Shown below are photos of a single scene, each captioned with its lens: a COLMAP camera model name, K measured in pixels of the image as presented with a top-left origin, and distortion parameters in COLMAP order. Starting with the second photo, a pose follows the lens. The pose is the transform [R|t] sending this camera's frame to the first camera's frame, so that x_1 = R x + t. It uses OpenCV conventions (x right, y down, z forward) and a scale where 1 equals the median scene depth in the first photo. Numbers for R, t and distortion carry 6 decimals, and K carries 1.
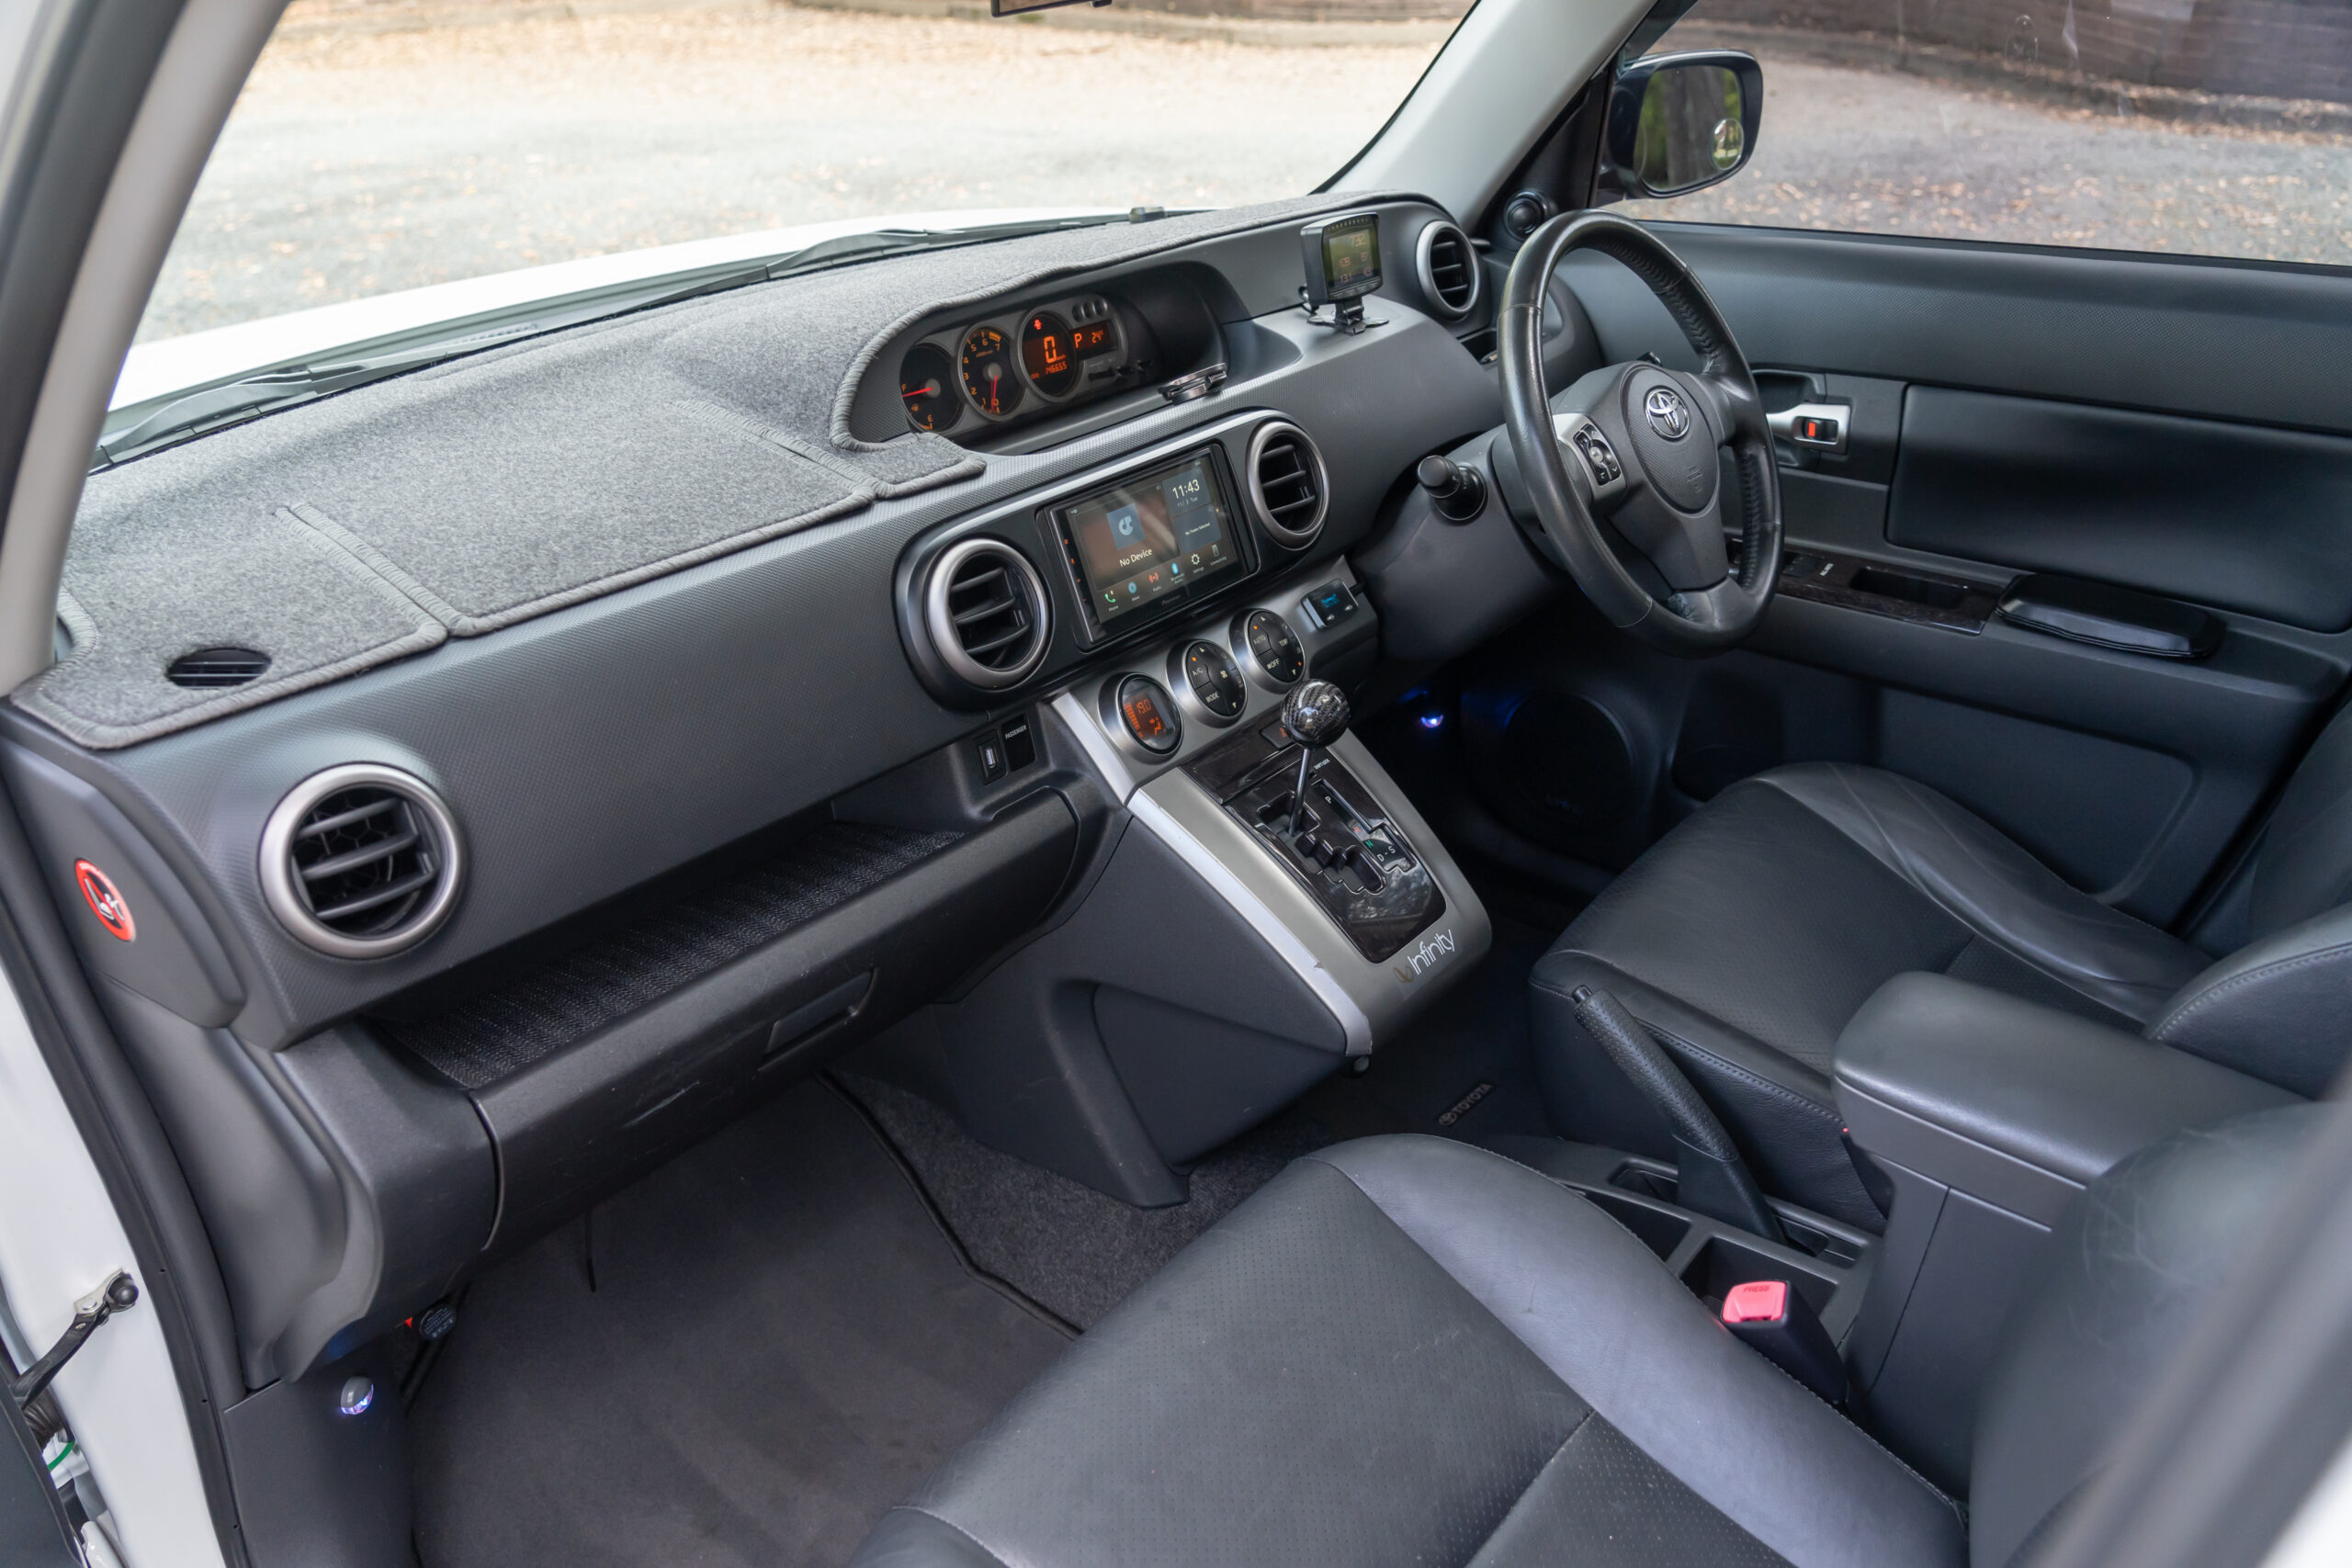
lens RADIAL K [[1715.9, 0, 1175.8], [0, 1715.9, 789.4], [0, 0, 1]] dist [-0.001878, -0.001793]
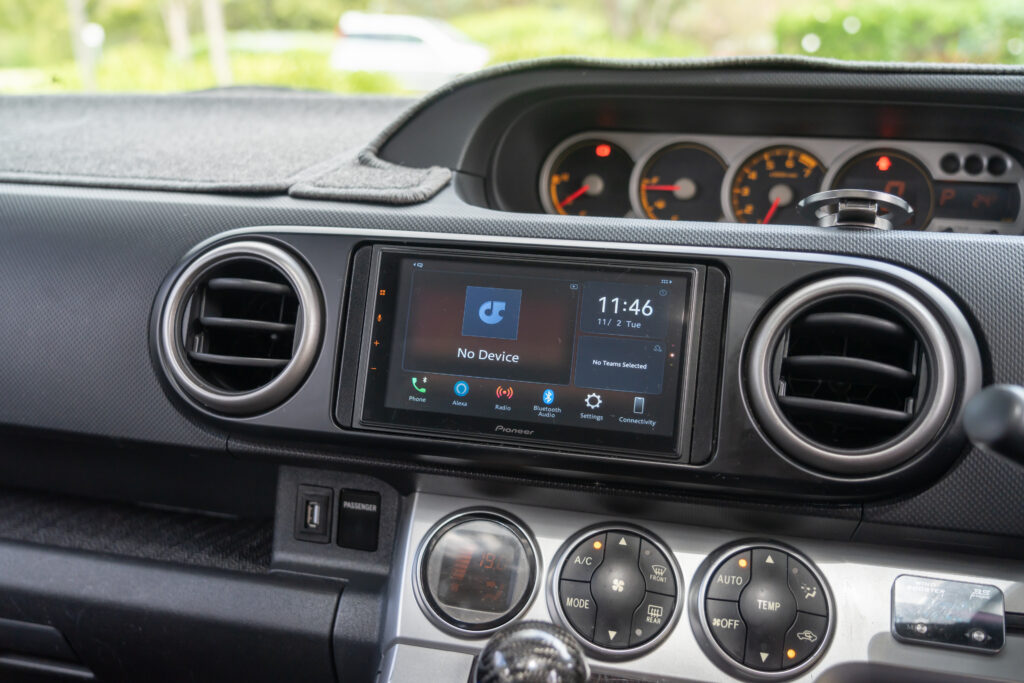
lens RADIAL K [[1050.3, 0, 512.0], [0, 1050.3, 341.5], [0, 0, 1]] dist [0.003454, 0.000917]
pose [[0.439097, 0.260306, -0.859904, 0.352812], [-0.449670, 0.892277, 0.040488, -0.155733], [0.777812, 0.368895, 0.508847, 0.736739]]
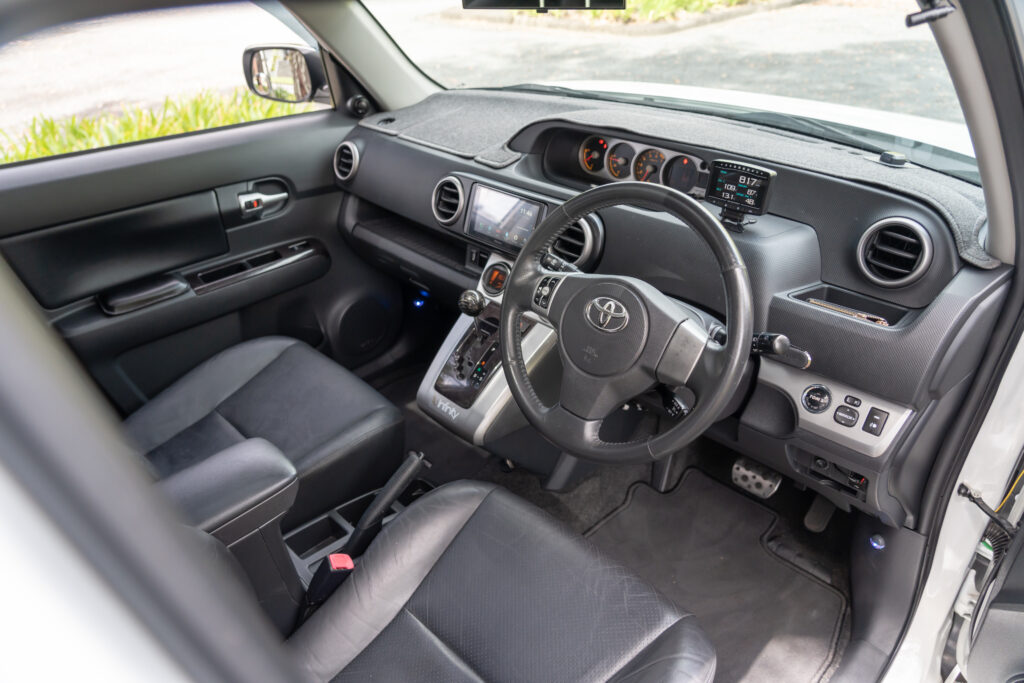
lens RADIAL K [[688.9, 0, 512.0], [0, 688.9, 341.5], [0, 0, 1]] dist [-0.006358, -0.001038]
pose [[-0.086825, 0.545287, -0.833740, 0.930219], [-0.436892, 0.731288, 0.523778, -0.544767], [0.895314, 0.409731, 0.174738, 0.866437]]
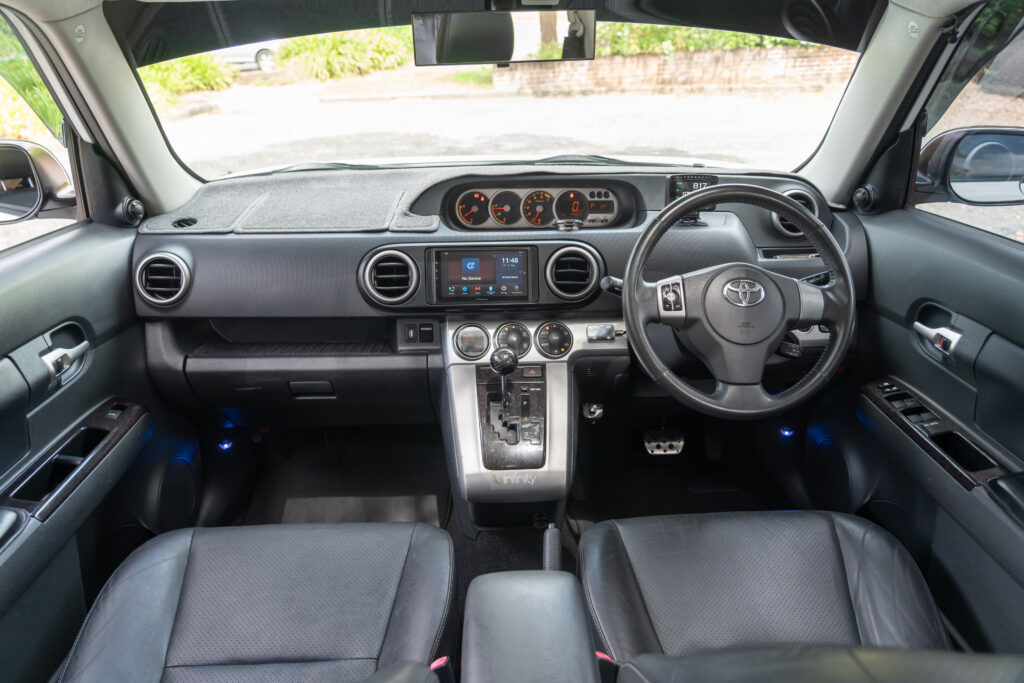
lens RADIAL K [[688.9, 0, 512.0], [0, 688.9, 341.5], [0, 0, 1]] dist [-0.006358, -0.001038]
pose [[0.674542, 0.320571, -0.665002, 0.692186], [-0.359450, 0.929427, 0.083434, -0.147759], [0.644817, 0.182755, 0.742166, 0.282313]]
